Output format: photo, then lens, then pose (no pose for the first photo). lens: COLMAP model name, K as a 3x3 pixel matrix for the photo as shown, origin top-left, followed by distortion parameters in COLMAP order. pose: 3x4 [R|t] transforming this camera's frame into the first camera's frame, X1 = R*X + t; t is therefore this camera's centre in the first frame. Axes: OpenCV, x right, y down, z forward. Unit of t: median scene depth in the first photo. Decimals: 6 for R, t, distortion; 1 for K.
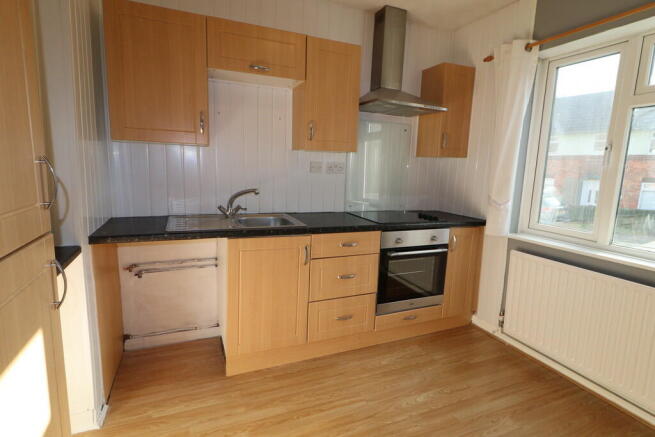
lens RADIAL K [[334.2, 0, 327.3], [0, 334.2, 217.1], [0, 0, 1]] dist [-0.000127, 0.000747]
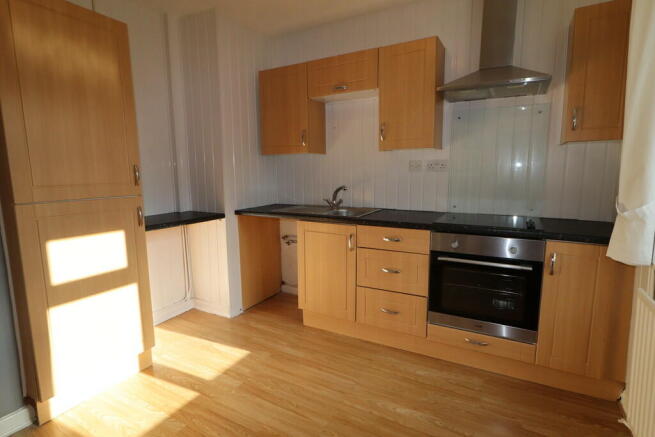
lens RADIAL K [[334.2, 0, 326.8], [0, 334.2, 216.8], [0, 0, 1]] dist [-0.000127, 0.000747]
pose [[0.608807, 0.069126, -0.790301, 0.723893], [-0.087801, 0.995948, 0.019476, 0.010220], [0.788445, 0.057532, 0.612409, 0.207714]]
